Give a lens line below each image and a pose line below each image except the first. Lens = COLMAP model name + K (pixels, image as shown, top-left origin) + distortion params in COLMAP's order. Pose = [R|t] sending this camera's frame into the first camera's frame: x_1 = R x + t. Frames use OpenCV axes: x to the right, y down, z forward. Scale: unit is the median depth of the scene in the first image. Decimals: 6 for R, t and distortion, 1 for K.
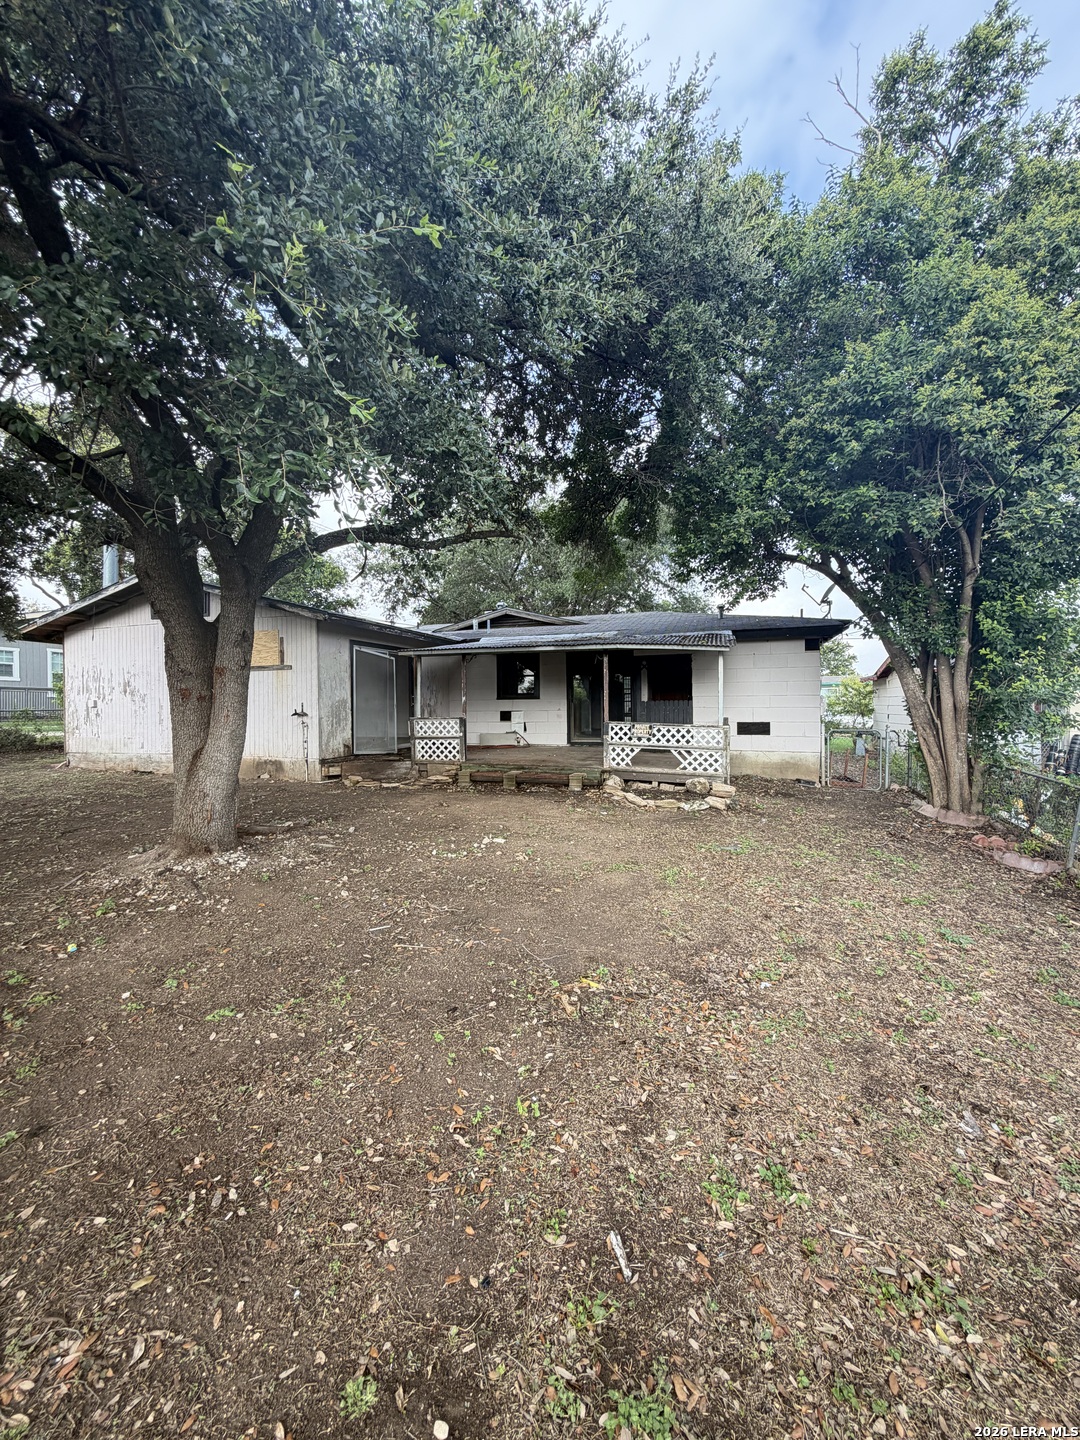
lens RADIAL K [[573.9, 0, 538.5], [0, 573.9, 714.6], [0, 0, 1]] dist [-0.000587, 0.000095]
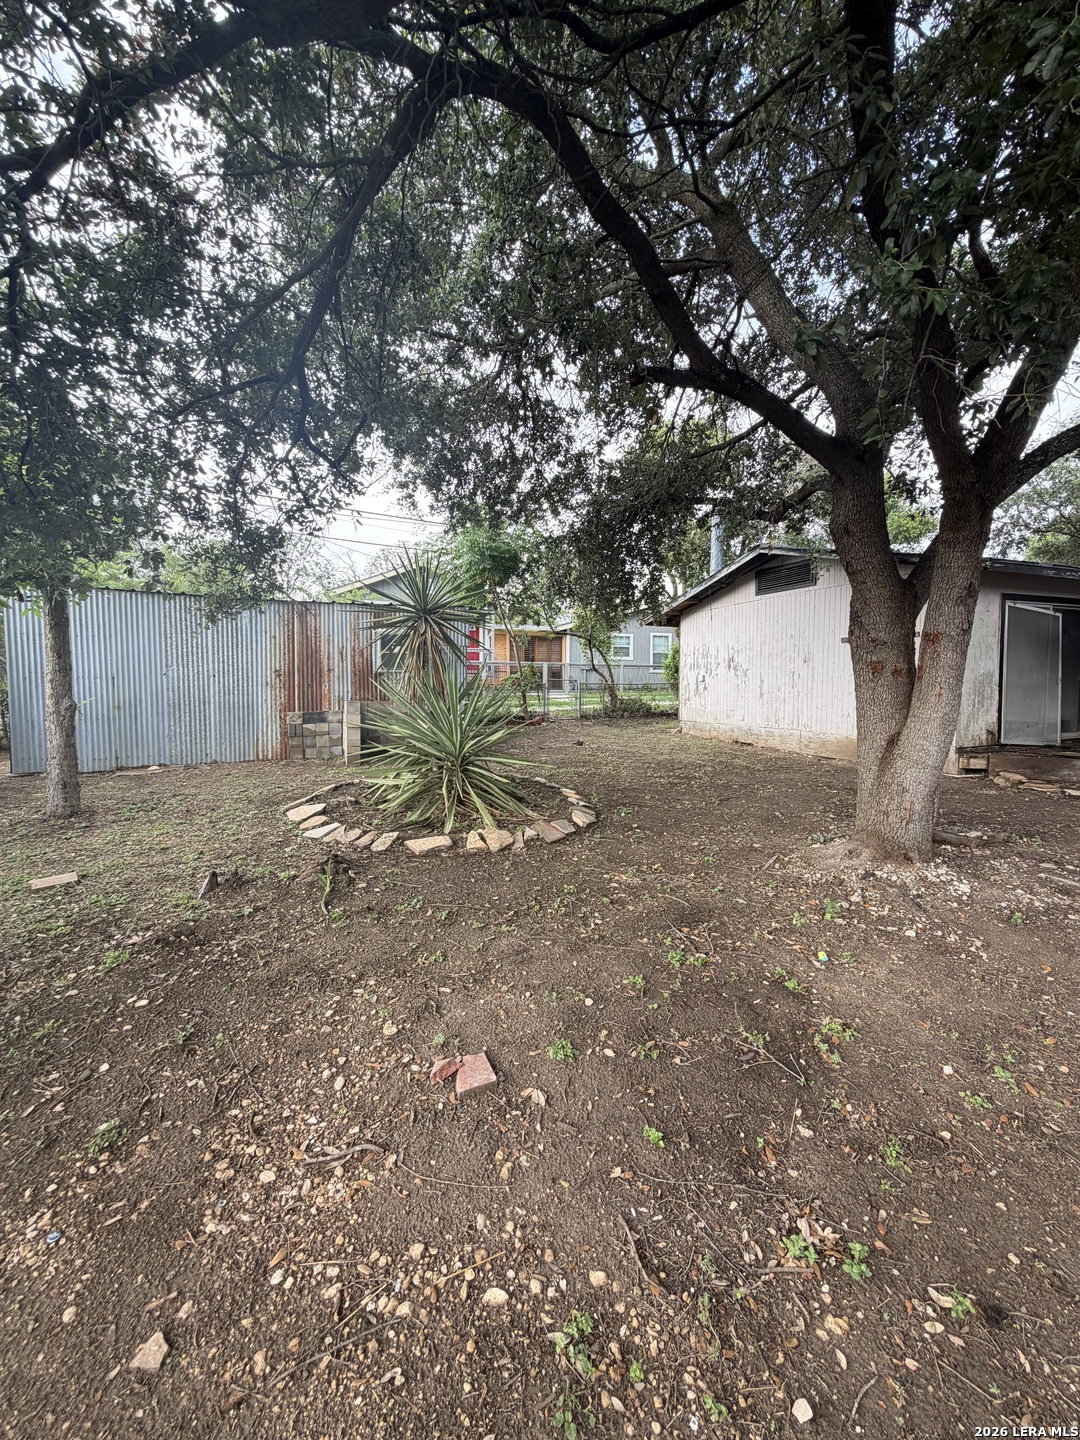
lens RADIAL K [[573.9, 0, 538.5], [0, 573.9, 714.6], [0, 0, 1]] dist [-0.000587, 0.000095]
pose [[0.649833, 0.046582, -0.758648, -0.293411], [-0.011333, 0.998603, 0.051608, -0.004736], [0.759993, -0.024939, 0.649453, 0.065948]]
